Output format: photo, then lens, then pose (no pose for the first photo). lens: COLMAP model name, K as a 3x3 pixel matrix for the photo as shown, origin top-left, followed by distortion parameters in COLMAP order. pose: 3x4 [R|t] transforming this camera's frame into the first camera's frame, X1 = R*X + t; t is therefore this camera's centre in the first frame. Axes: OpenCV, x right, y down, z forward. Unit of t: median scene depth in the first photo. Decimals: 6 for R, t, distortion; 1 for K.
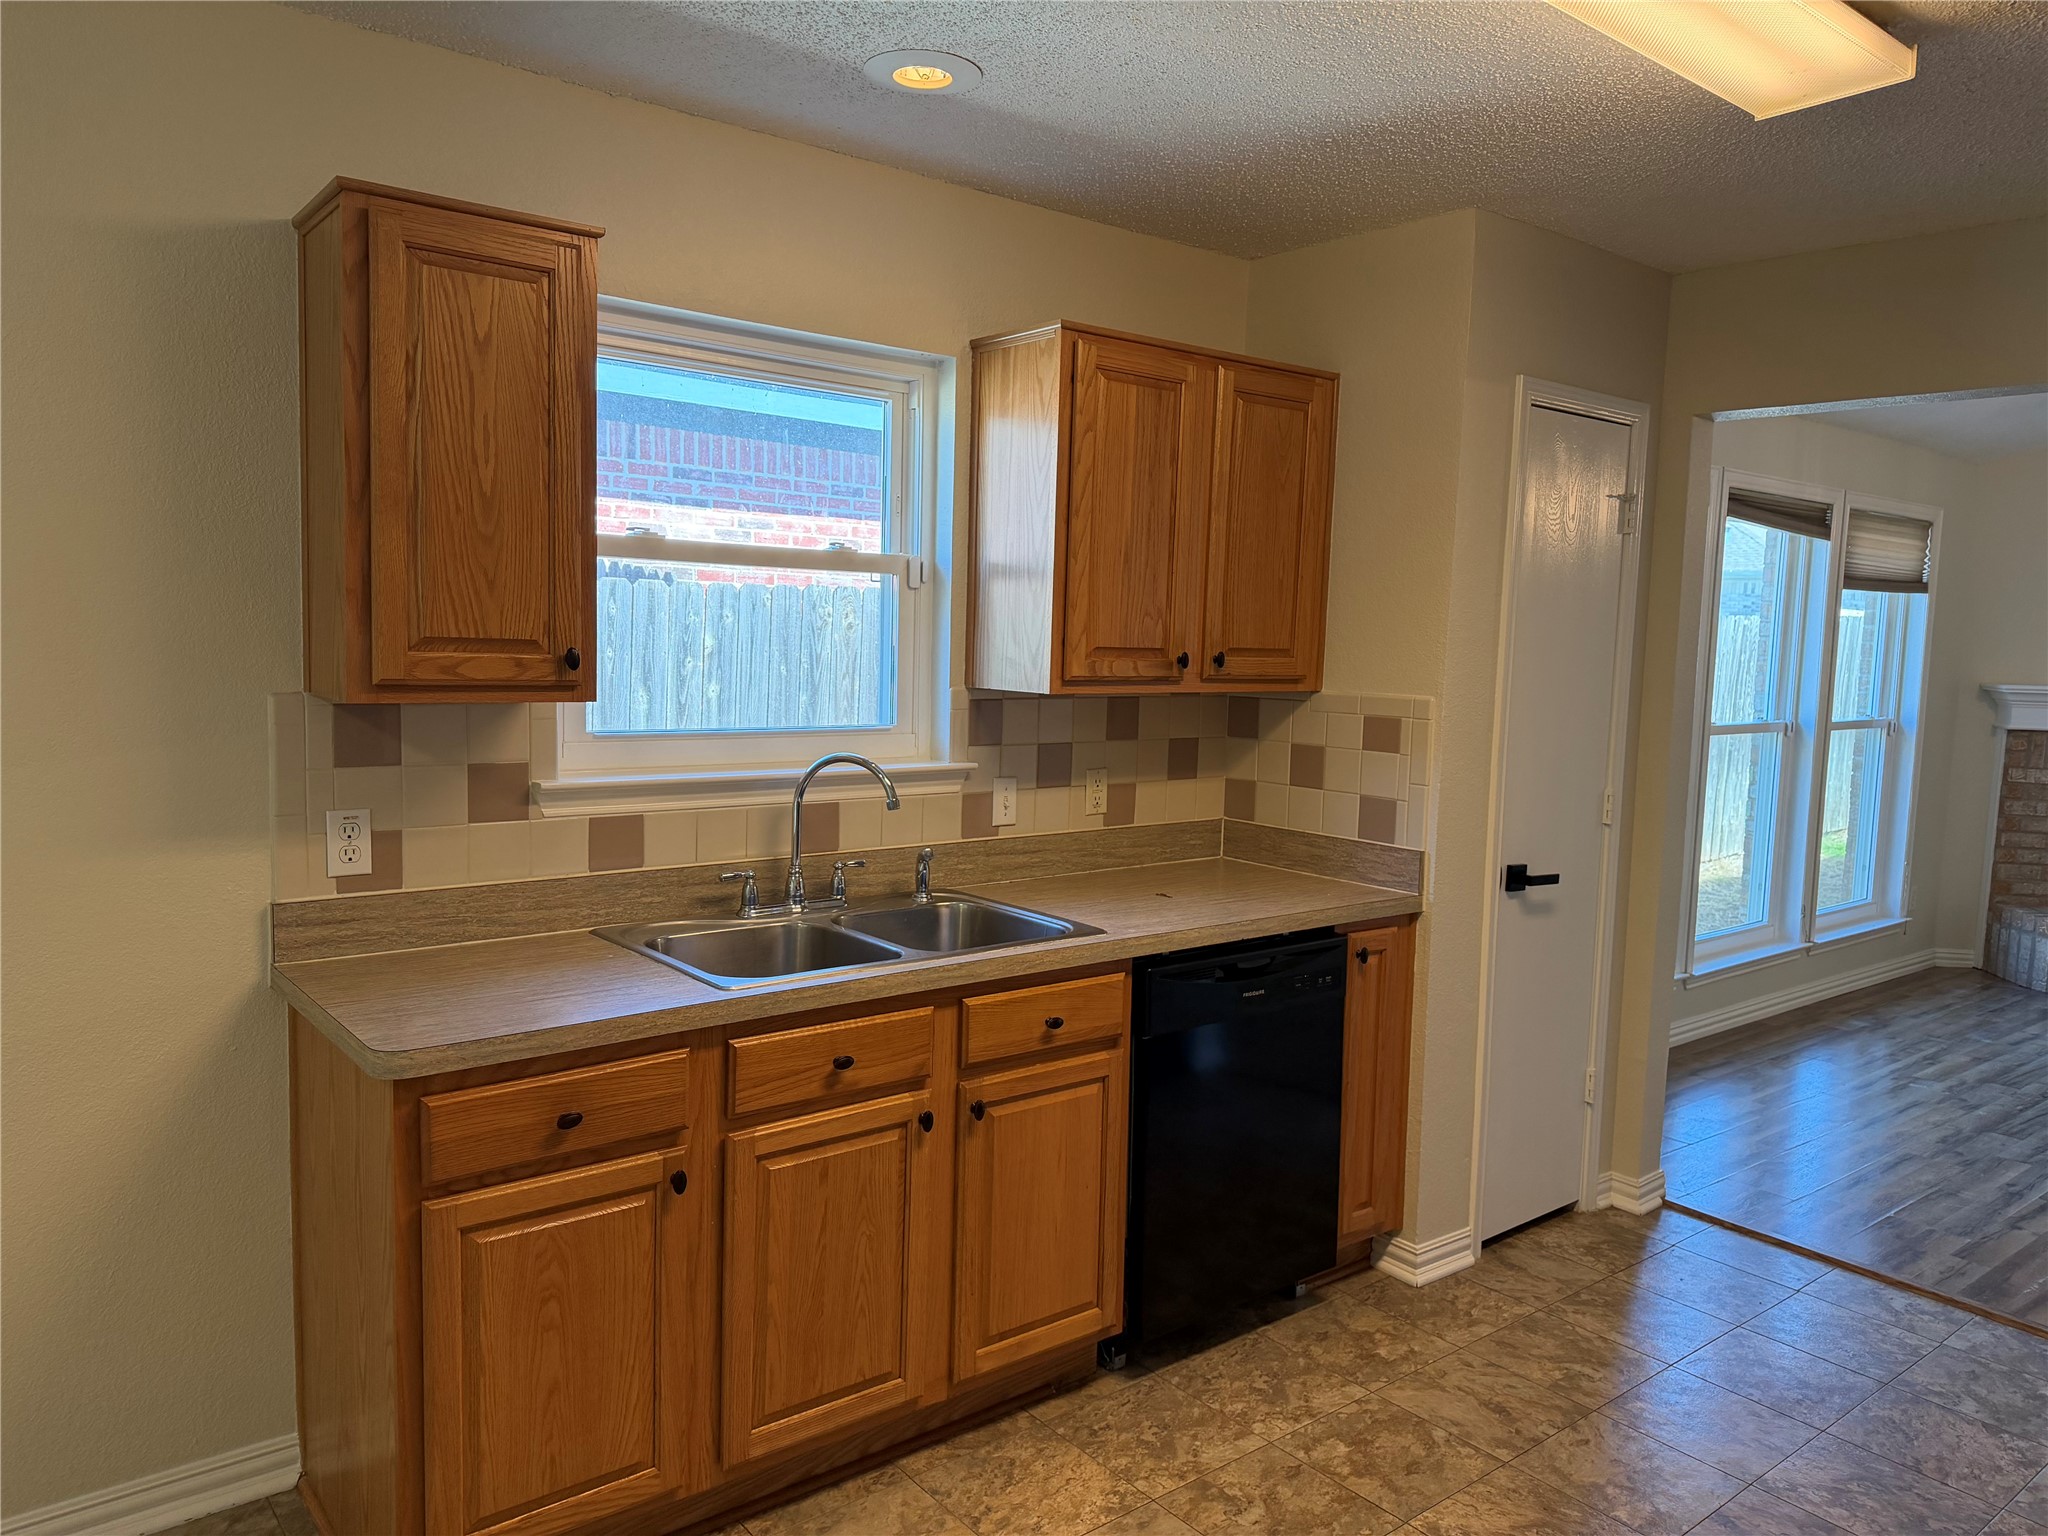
lens RADIAL K [[1420.2, 0, 1024.0], [0, 1420.2, 768.0], [0, 0, 1]] dist [0.034938, -0.046507]
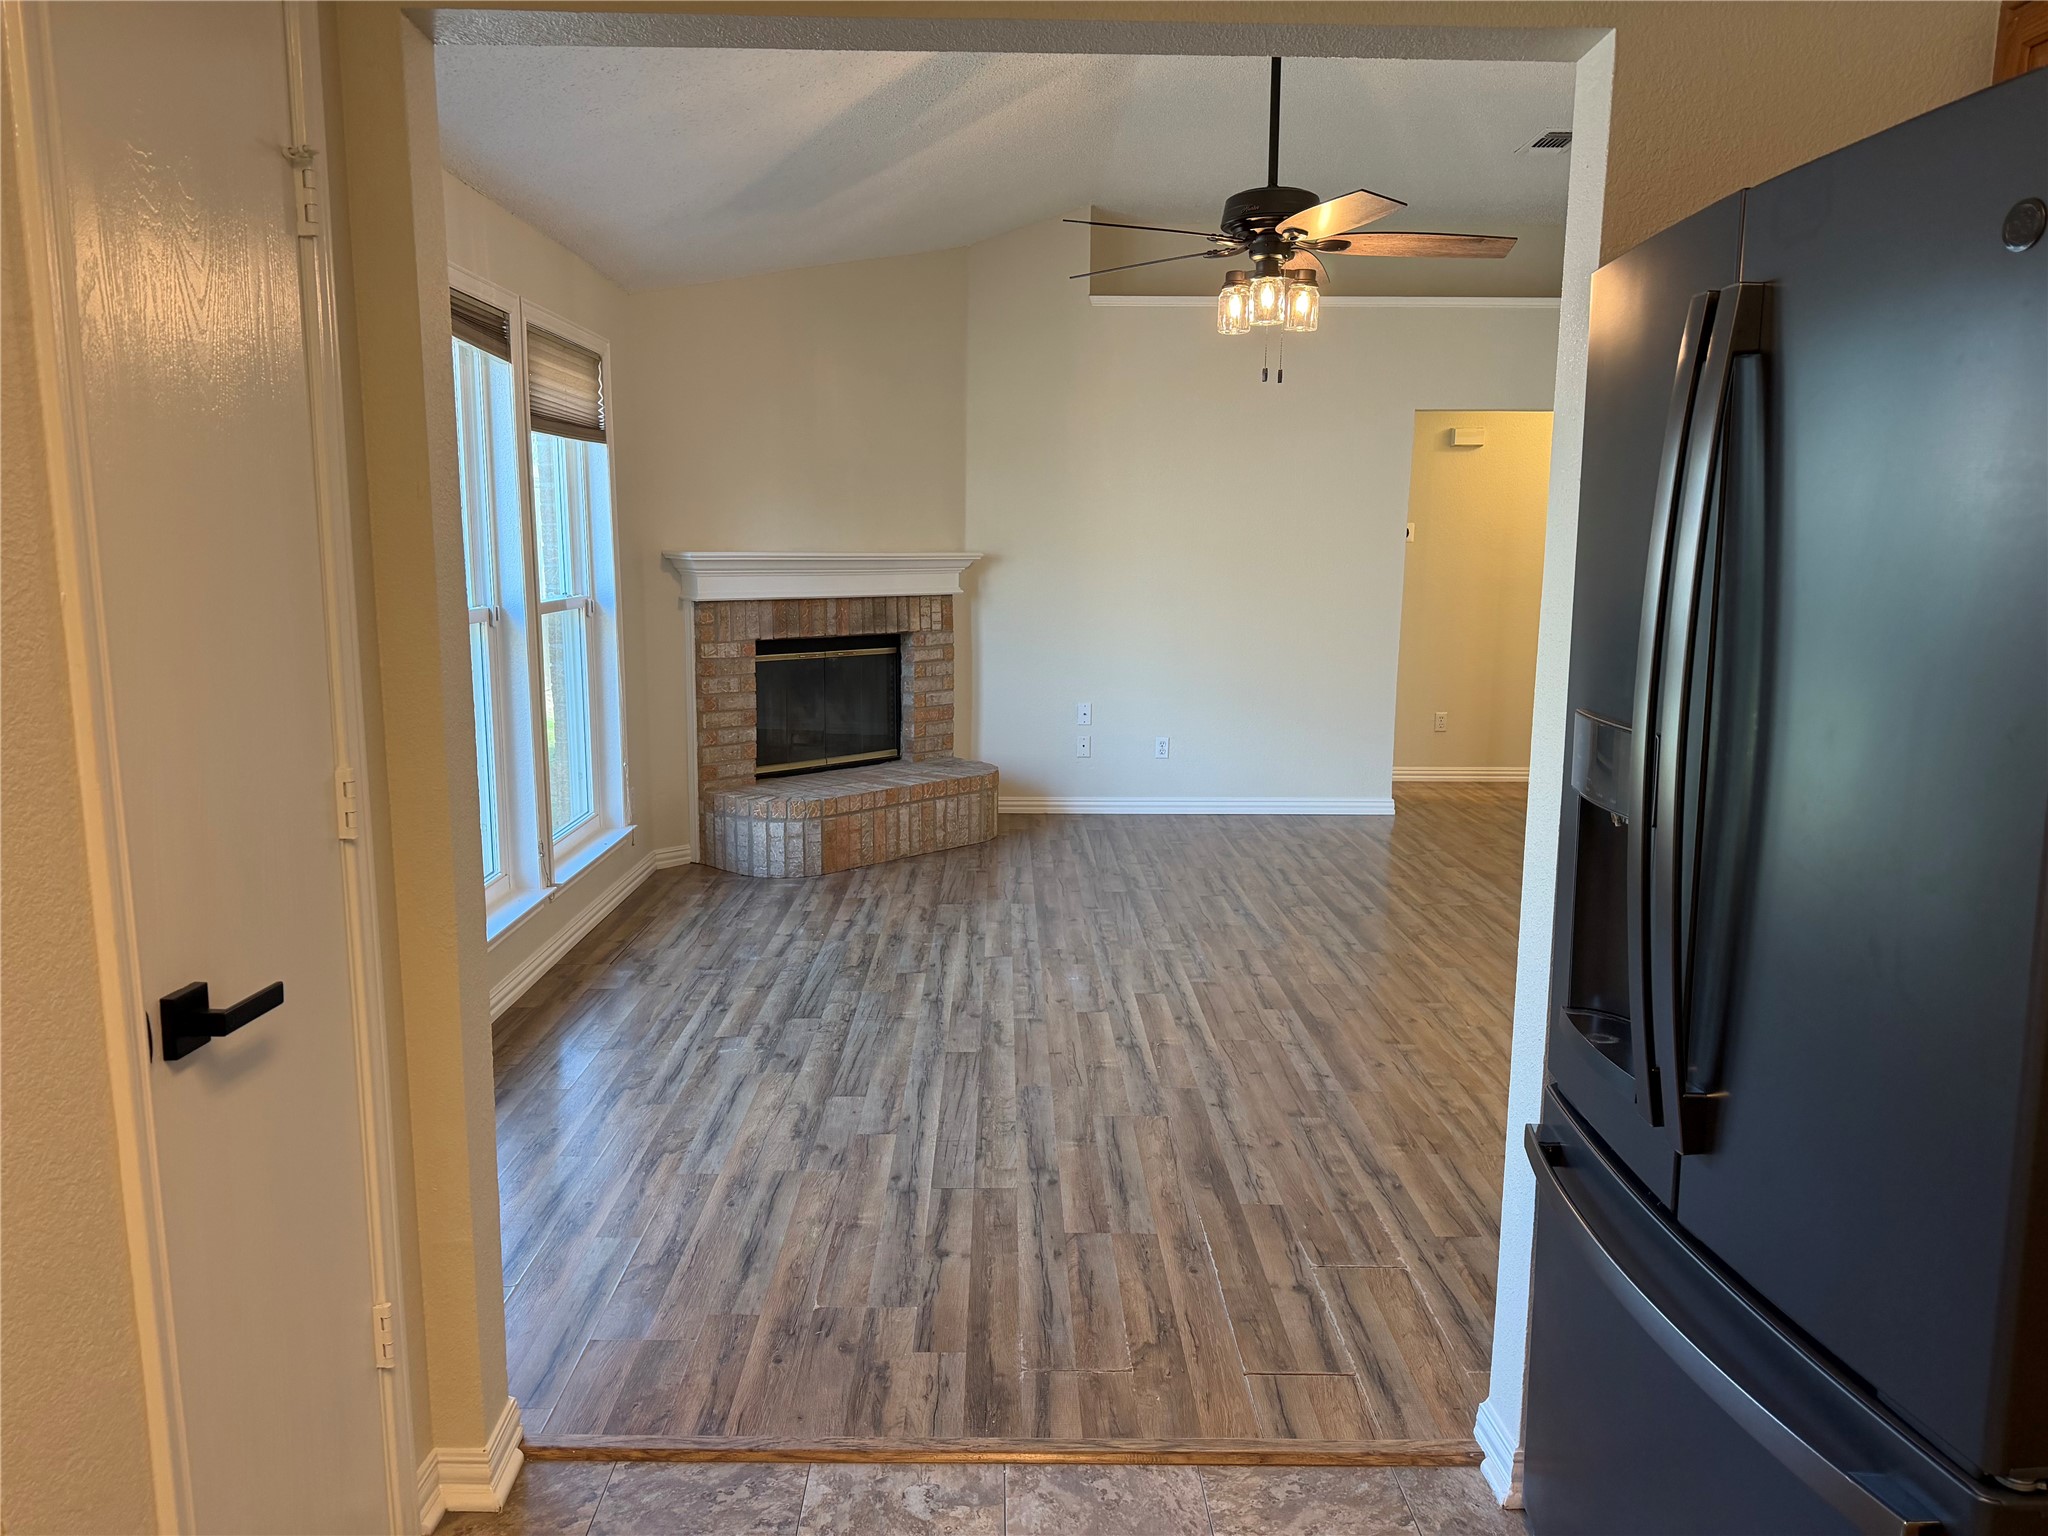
lens RADIAL K [[1414.5, 0, 1024.0], [0, 1414.5, 768.0], [0, 0, 1]] dist [0.190086, -0.351762]
pose [[0.607696, -0.147099, 0.780428, 0.092849], [0.085314, 0.989101, 0.119999, -0.014308], [-0.789574, -0.006341, 0.613623, 0.290049]]
